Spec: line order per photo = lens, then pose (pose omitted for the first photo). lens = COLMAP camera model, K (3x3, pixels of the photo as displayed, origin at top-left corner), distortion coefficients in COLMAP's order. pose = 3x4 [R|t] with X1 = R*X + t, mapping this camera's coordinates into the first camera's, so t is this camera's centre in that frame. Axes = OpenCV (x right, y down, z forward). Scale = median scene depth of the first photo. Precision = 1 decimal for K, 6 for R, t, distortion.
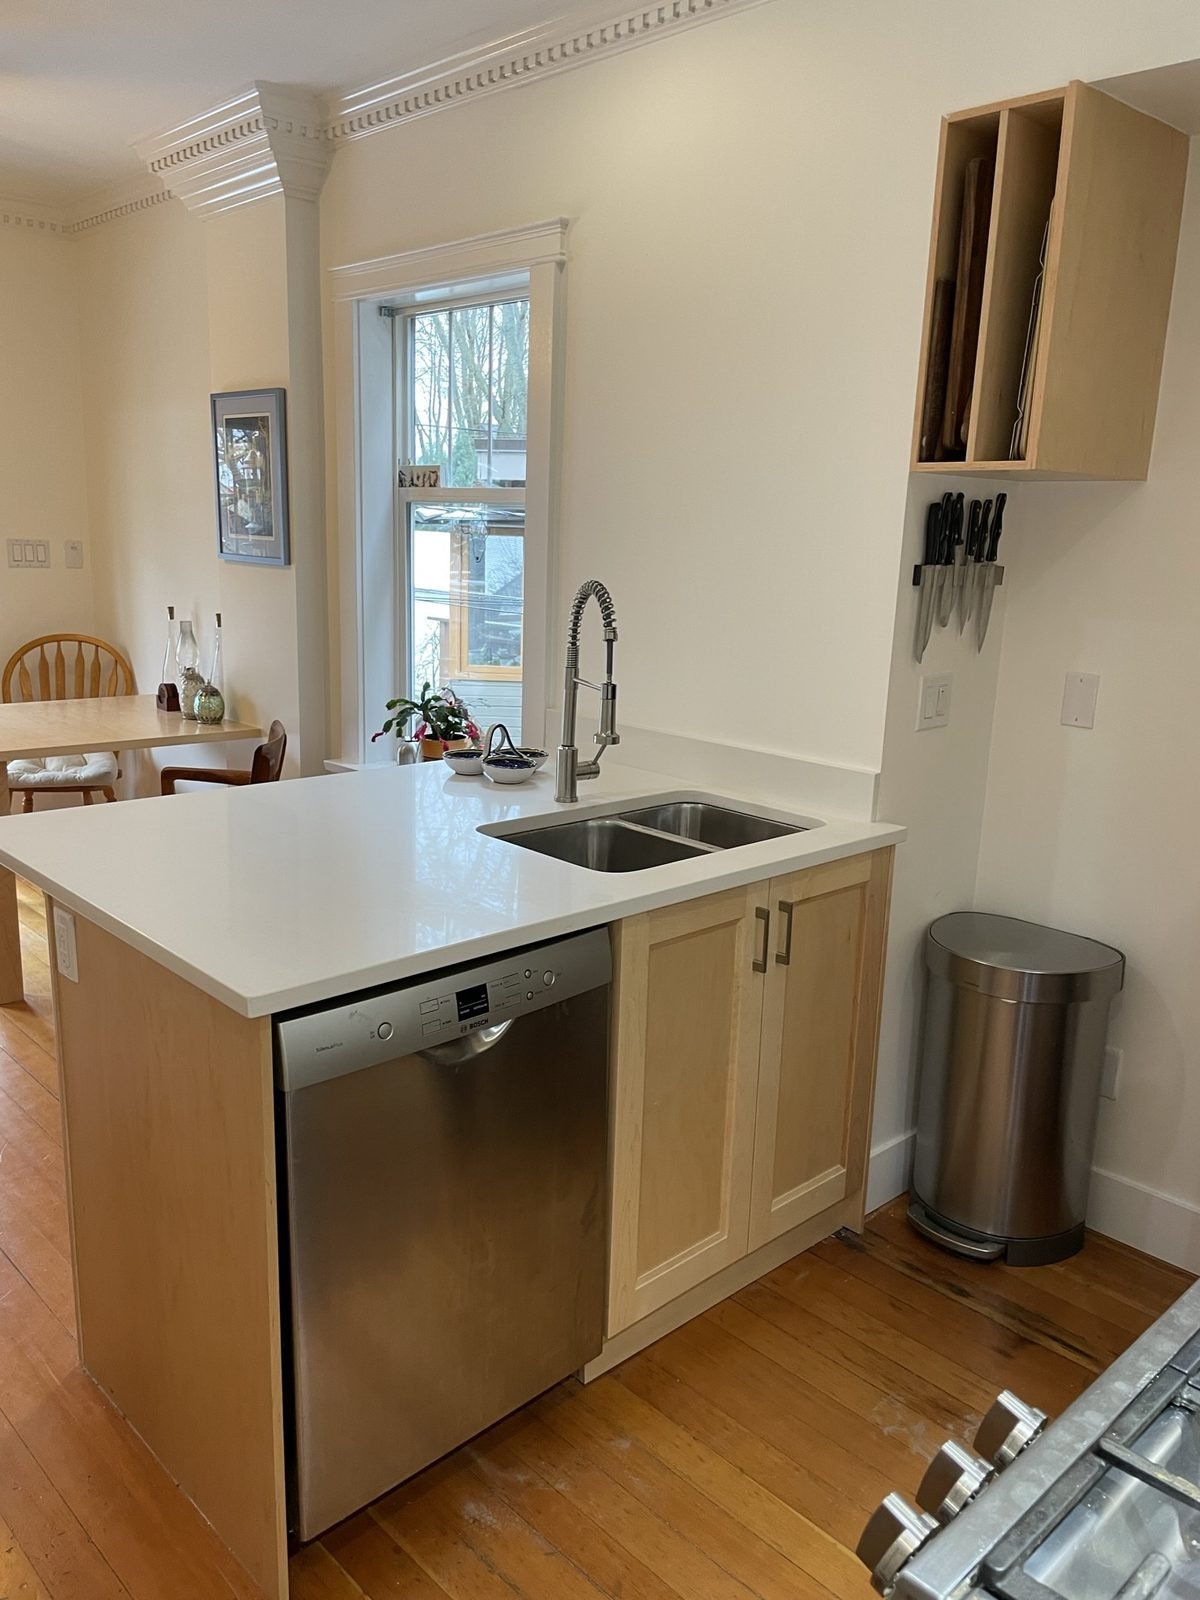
lens RADIAL K [[1224.4, 0, 600.0], [0, 1224.4, 800.0], [0, 0, 1]] dist [0.099874, -0.141717]
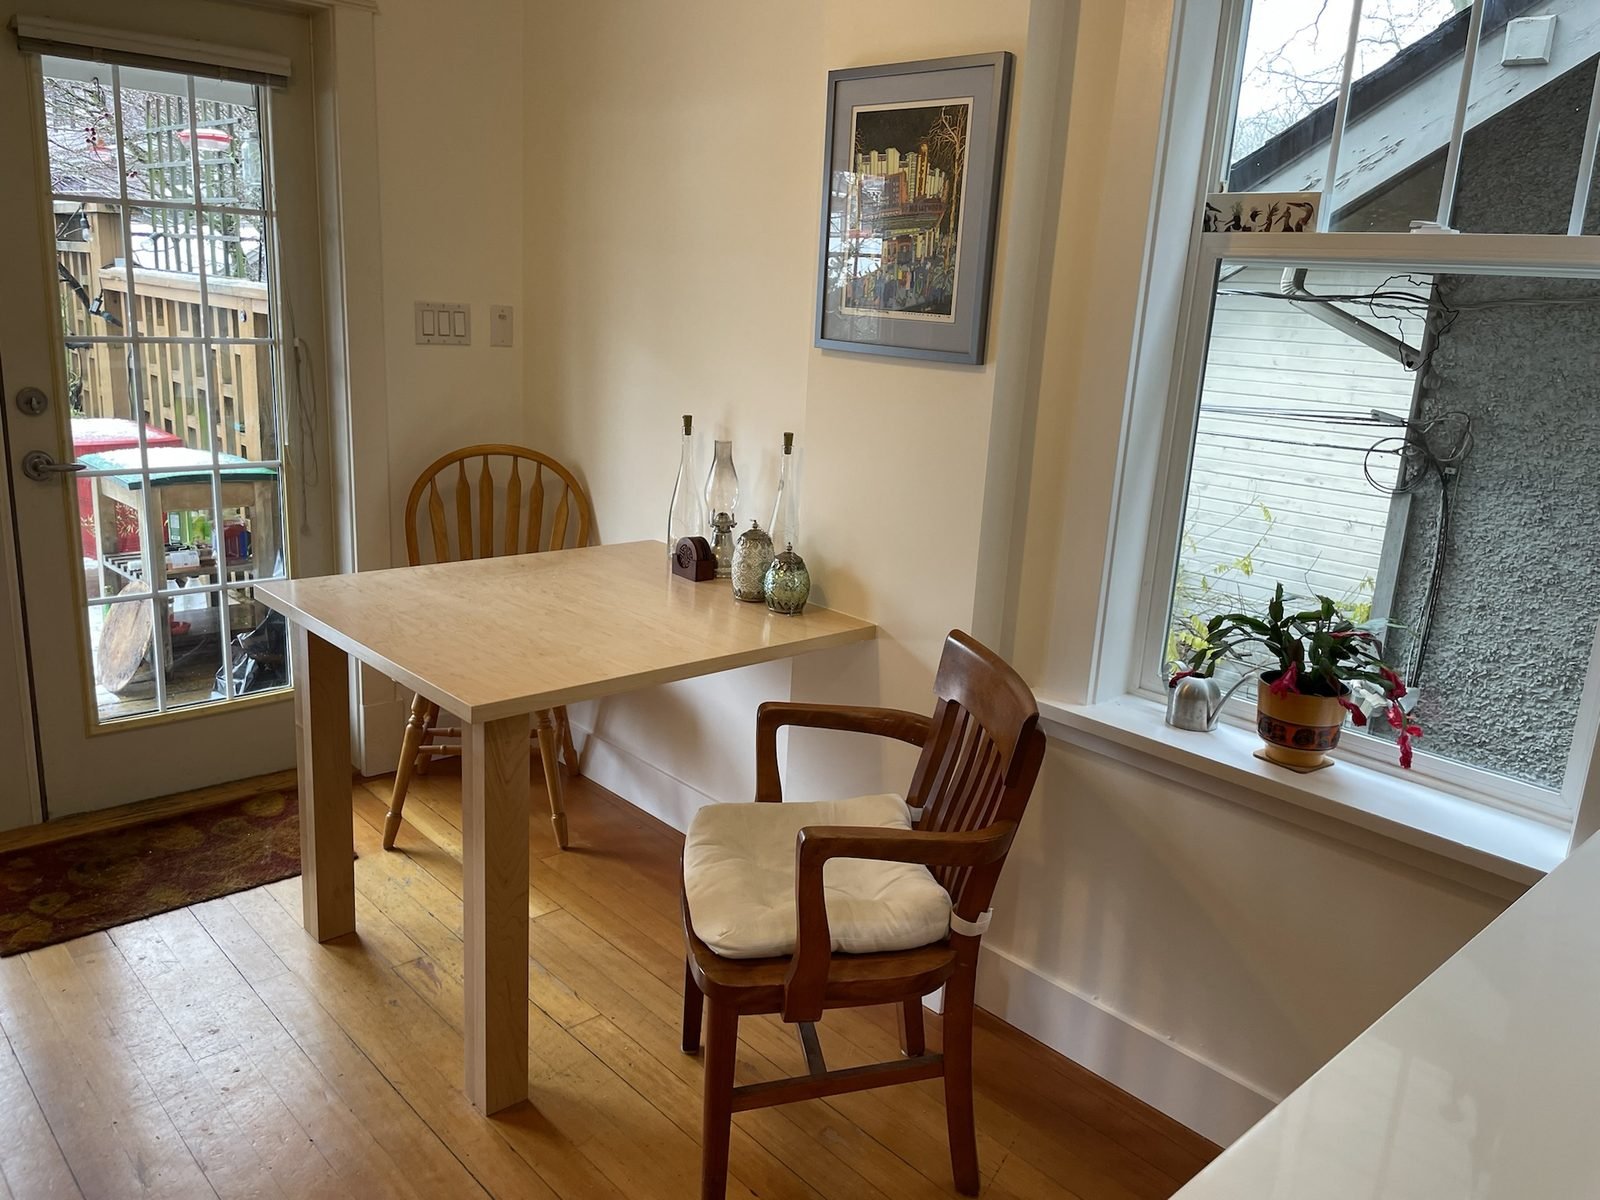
lens RADIAL K [[1224.4, 0, 814.3], [0, 1224.4, 596.3], [0, 0, 1]] dist [0.099874, -0.141717]
pose [[0.999674, 0.025333, 0.003083, -0.307083], [-0.025404, 0.999347, 0.025700, -0.086902], [-0.002430, -0.025770, 0.999665, 0.384540]]
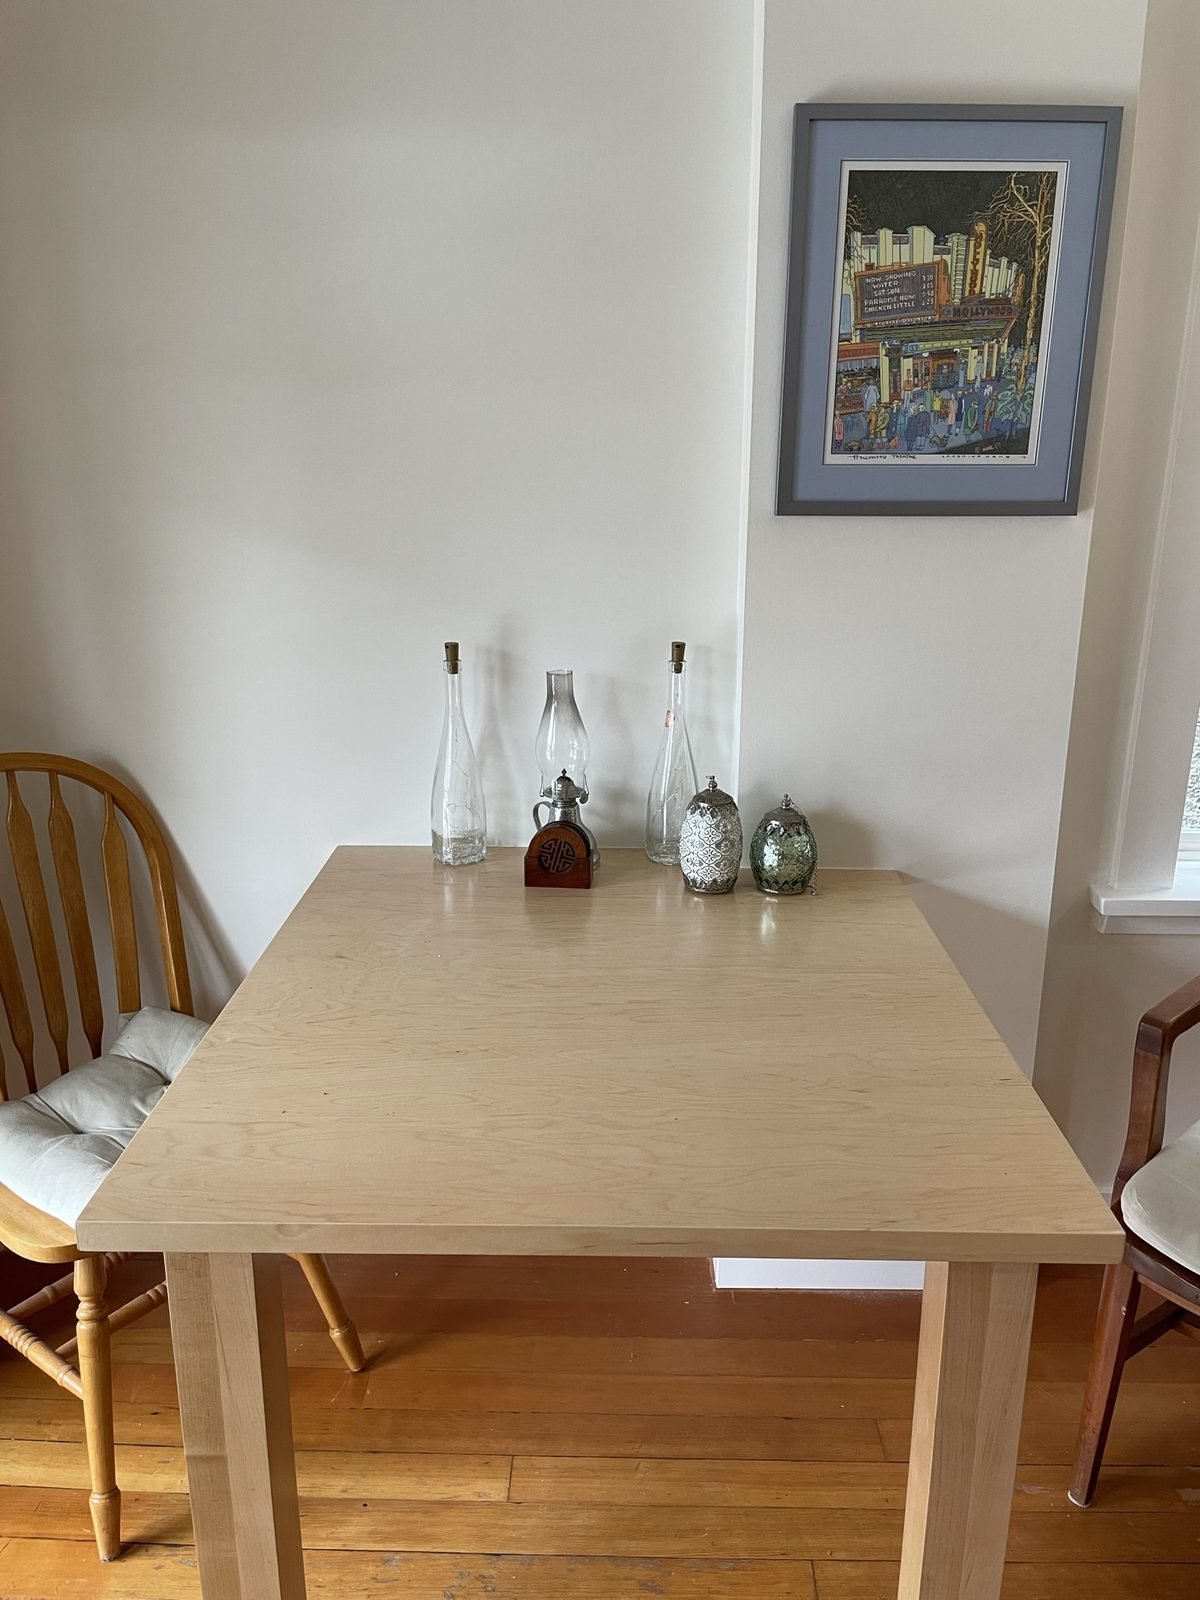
lens RADIAL K [[1224.4, 0, 600.0], [0, 1224.4, 800.0], [0, 0, 1]] dist [0.099874, -0.141717]
pose [[0.697406, -0.225032, 0.680431, -0.664971], [0.174416, 0.974173, 0.143410, -0.170856], [-0.695129, 0.018663, 0.718643, 0.735460]]
